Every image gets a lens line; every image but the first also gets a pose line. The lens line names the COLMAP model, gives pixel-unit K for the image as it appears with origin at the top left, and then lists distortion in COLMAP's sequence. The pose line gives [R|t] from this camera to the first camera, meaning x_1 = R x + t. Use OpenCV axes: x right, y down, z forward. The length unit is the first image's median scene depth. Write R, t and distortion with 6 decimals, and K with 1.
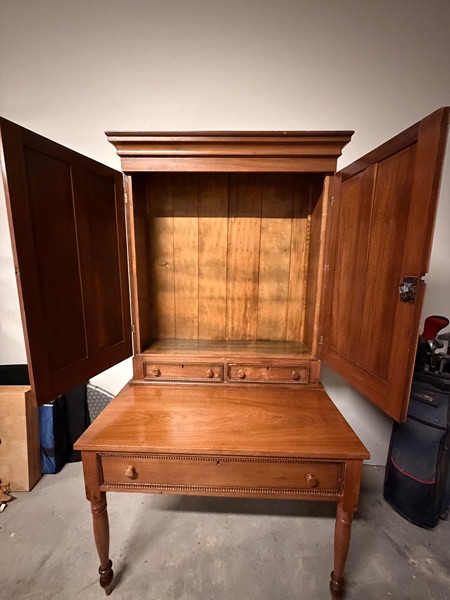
lens RADIAL K [[239.9, 0, 226.1], [0, 239.9, 298.7], [0, 0, 1]] dist [0.001597, 0.000523]
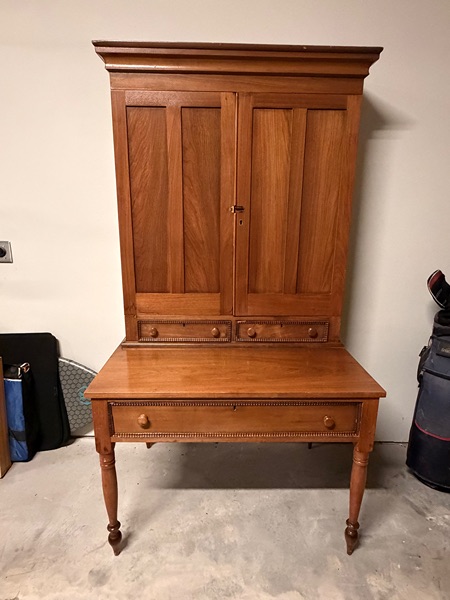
lens RADIAL K [[364.2, 0, 224.0], [0, 364.2, 301.9], [0, 0, 1]] dist [0.000908, 0.001524]
pose [[0.998710, -0.012174, 0.049301, -0.111784], [0.008105, 0.996606, 0.081916, 0.103815], [-0.050131, -0.081410, 0.995419, -0.339684]]
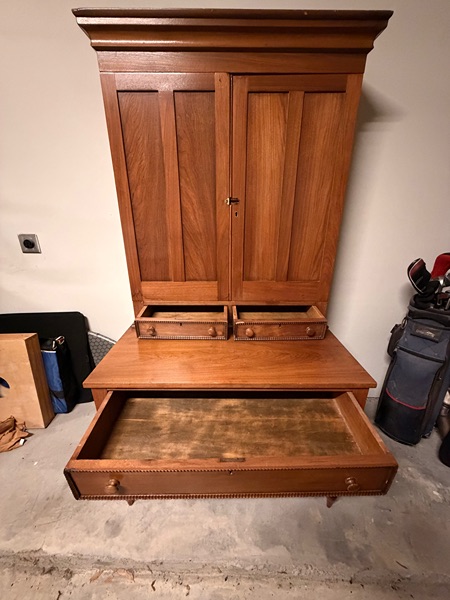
lens RADIAL K [[239.9, 0, 225.9], [0, 239.9, 299.2], [0, 0, 1]] dist [0.001597, 0.000523]
pose [[0.999513, -0.018552, 0.025097, -0.047685], [0.013505, 0.982055, 0.188111, 0.068567], [-0.028136, -0.187680, 0.981827, 0.056924]]
